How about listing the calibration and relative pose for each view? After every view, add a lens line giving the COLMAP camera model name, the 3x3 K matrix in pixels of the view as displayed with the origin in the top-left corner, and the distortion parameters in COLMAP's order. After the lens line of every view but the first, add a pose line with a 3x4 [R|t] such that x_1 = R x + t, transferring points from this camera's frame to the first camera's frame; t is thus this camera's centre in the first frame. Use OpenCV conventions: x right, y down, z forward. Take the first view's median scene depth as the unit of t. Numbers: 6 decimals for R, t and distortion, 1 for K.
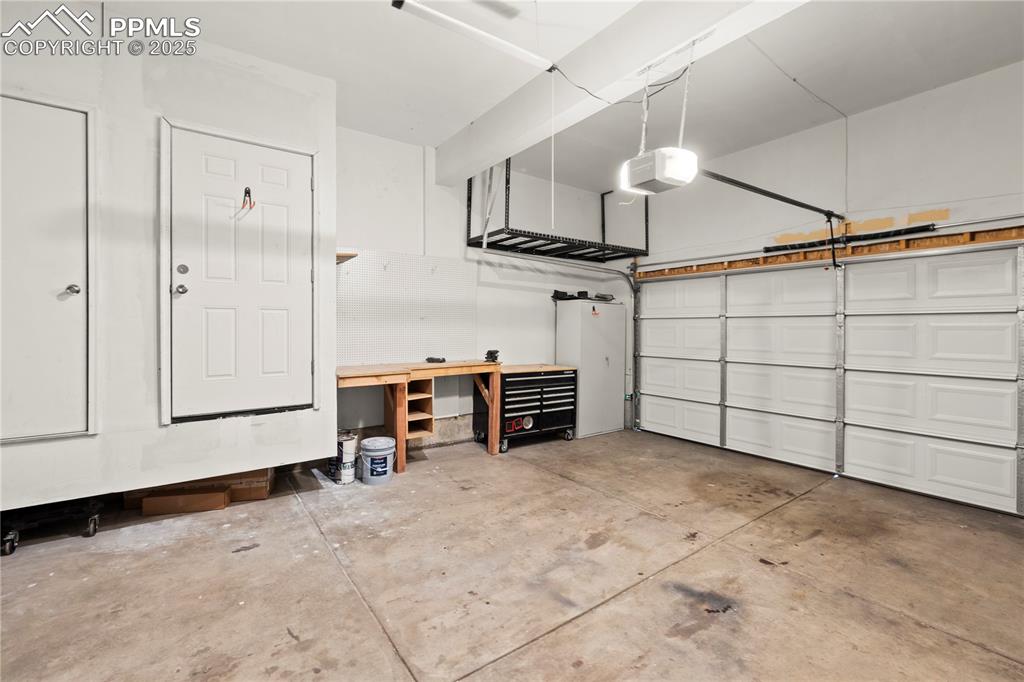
lens RADIAL K [[435.3, 0, 506.8], [0, 435.3, 321.7], [0, 0, 1]] dist [0.001242, -0.000039]
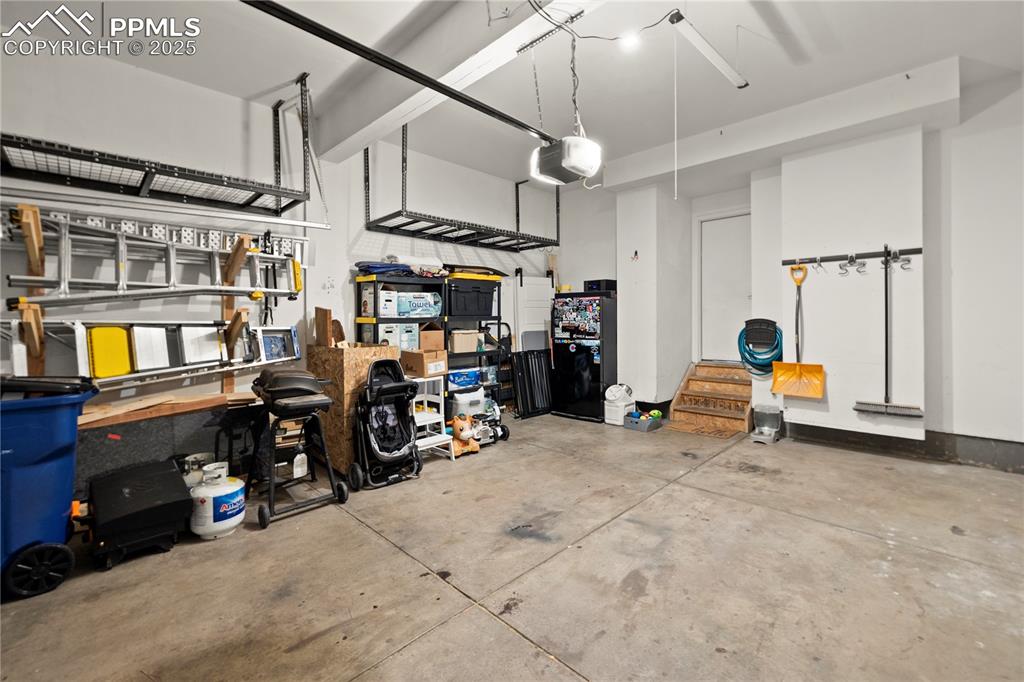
lens RADIAL K [[435.3, 0, 506.8], [0, 435.3, 321.7], [0, 0, 1]] dist [0.001242, -0.000039]
pose [[-0.990430, 0.003383, -0.137977, 0.631086], [0.005133, 0.999911, -0.012328, 0.046707], [0.137923, -0.012918, -0.990359, 2.046572]]
